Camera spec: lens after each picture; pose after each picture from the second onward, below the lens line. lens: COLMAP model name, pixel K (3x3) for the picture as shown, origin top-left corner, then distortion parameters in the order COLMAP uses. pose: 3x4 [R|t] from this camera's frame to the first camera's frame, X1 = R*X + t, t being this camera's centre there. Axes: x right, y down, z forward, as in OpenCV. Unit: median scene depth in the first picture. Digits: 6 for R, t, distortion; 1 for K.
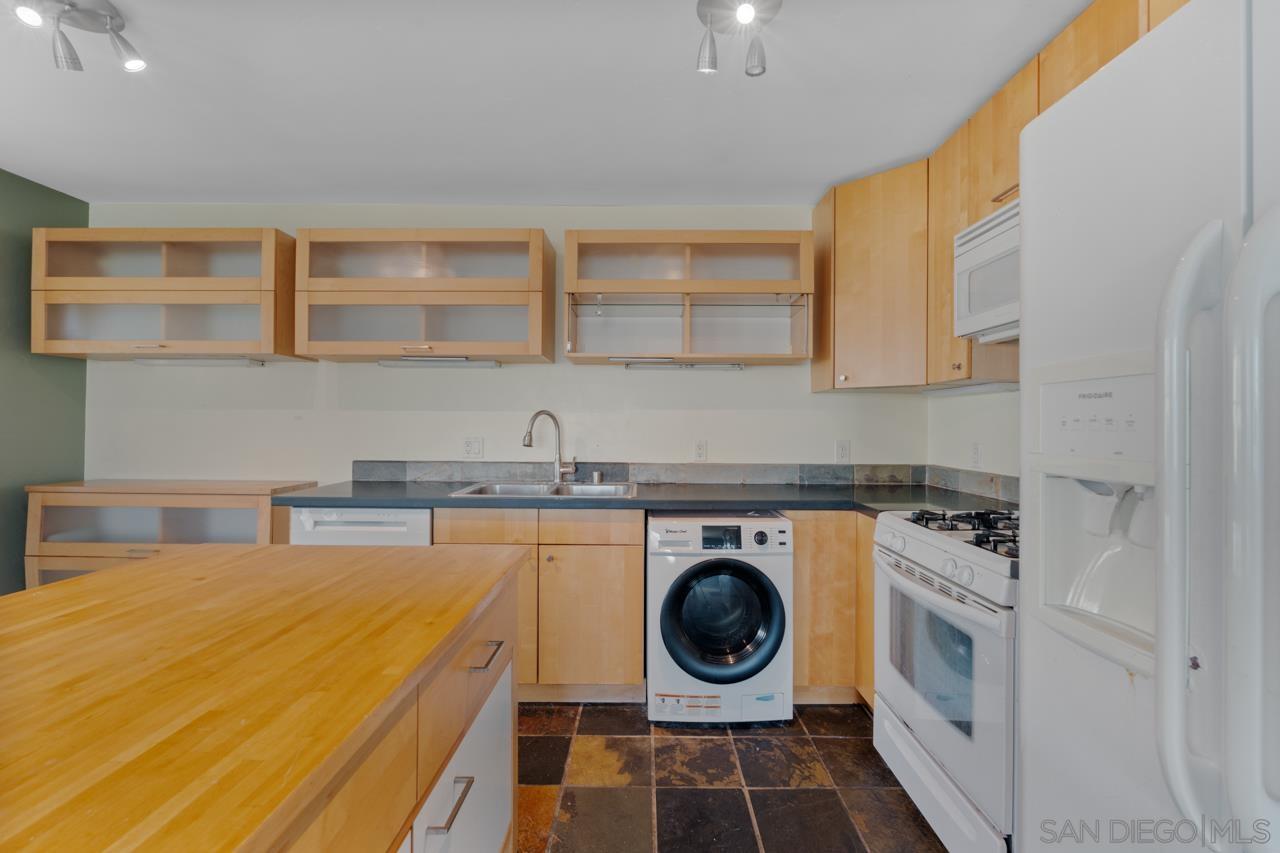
lens RADIAL K [[559.3, 0, 642.9], [0, 559.3, 424.0], [0, 0, 1]] dist [-0.003111, -0.000904]
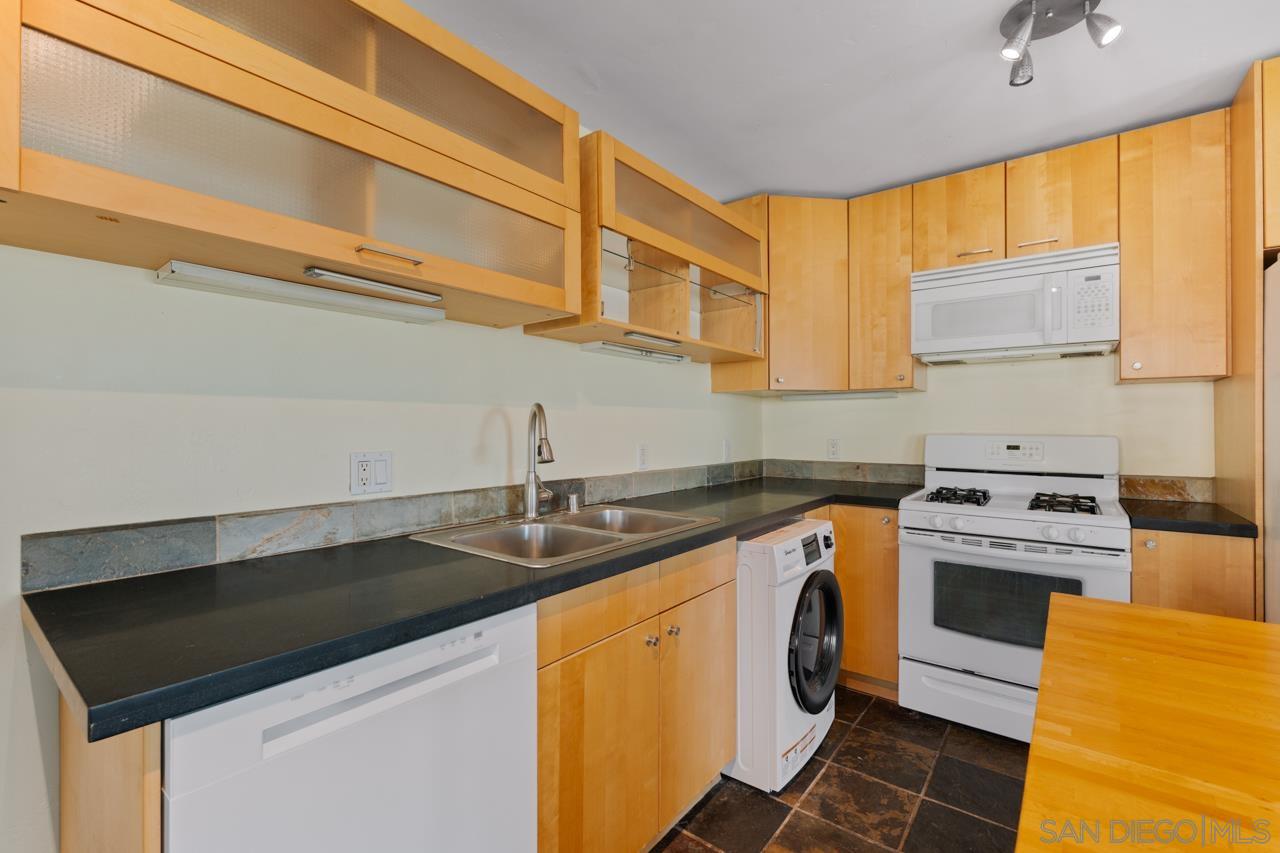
lens RADIAL K [[559.3, 0, 637.1], [0, 559.3, 423.5], [0, 0, 1]] dist [-0.003111, -0.000904]
pose [[0.611628, -0.001795, 0.791144, -0.581183], [0.003789, 0.999993, -0.000660, -0.001022], [-0.791137, 0.003402, 0.611630, 0.517354]]
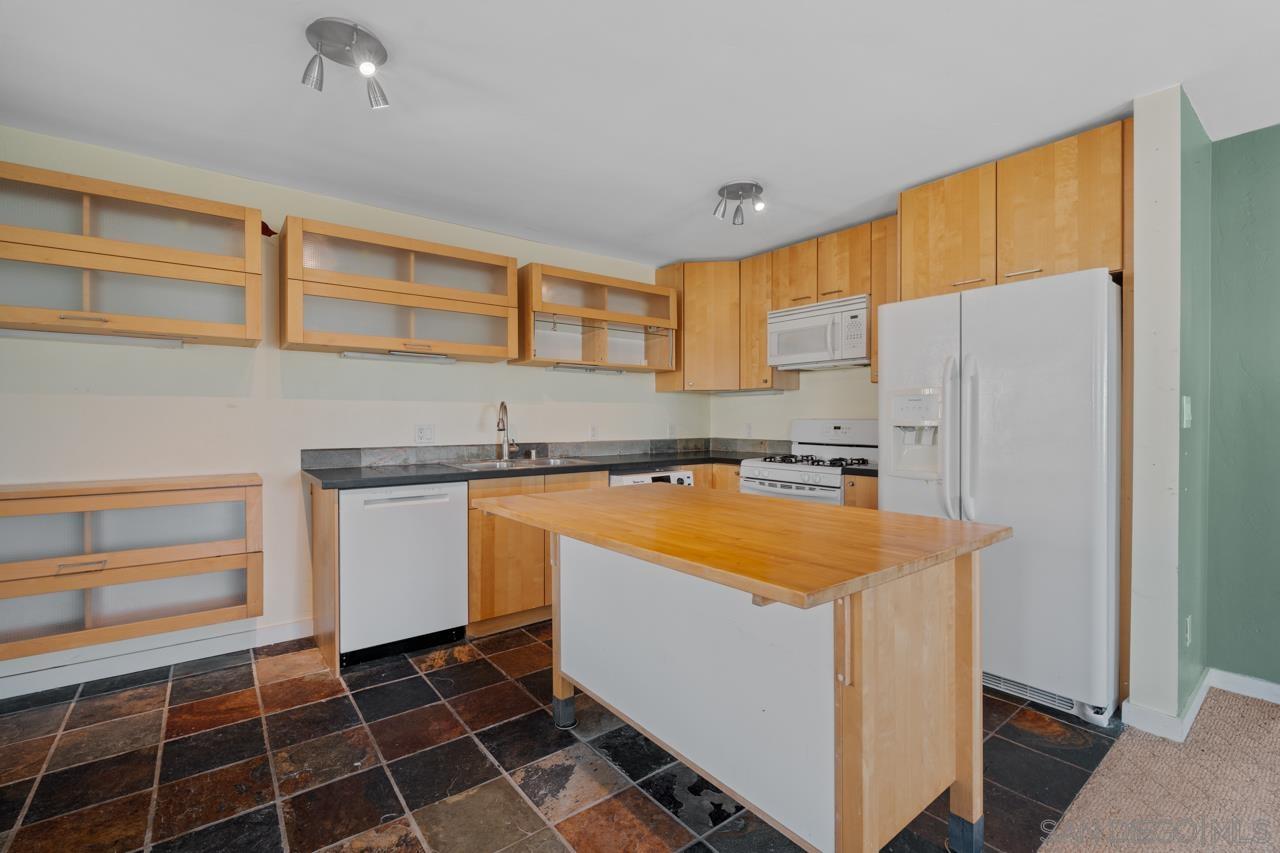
lens RADIAL K [[559.3, 0, 636.0], [0, 559.3, 422.7], [0, 0, 1]] dist [-0.003111, -0.000904]
pose [[0.787625, -0.010451, 0.616066, -0.689065], [0.005289, 0.999934, 0.010202, 0.011247], [-0.616132, -0.004777, 0.787629, -0.154823]]
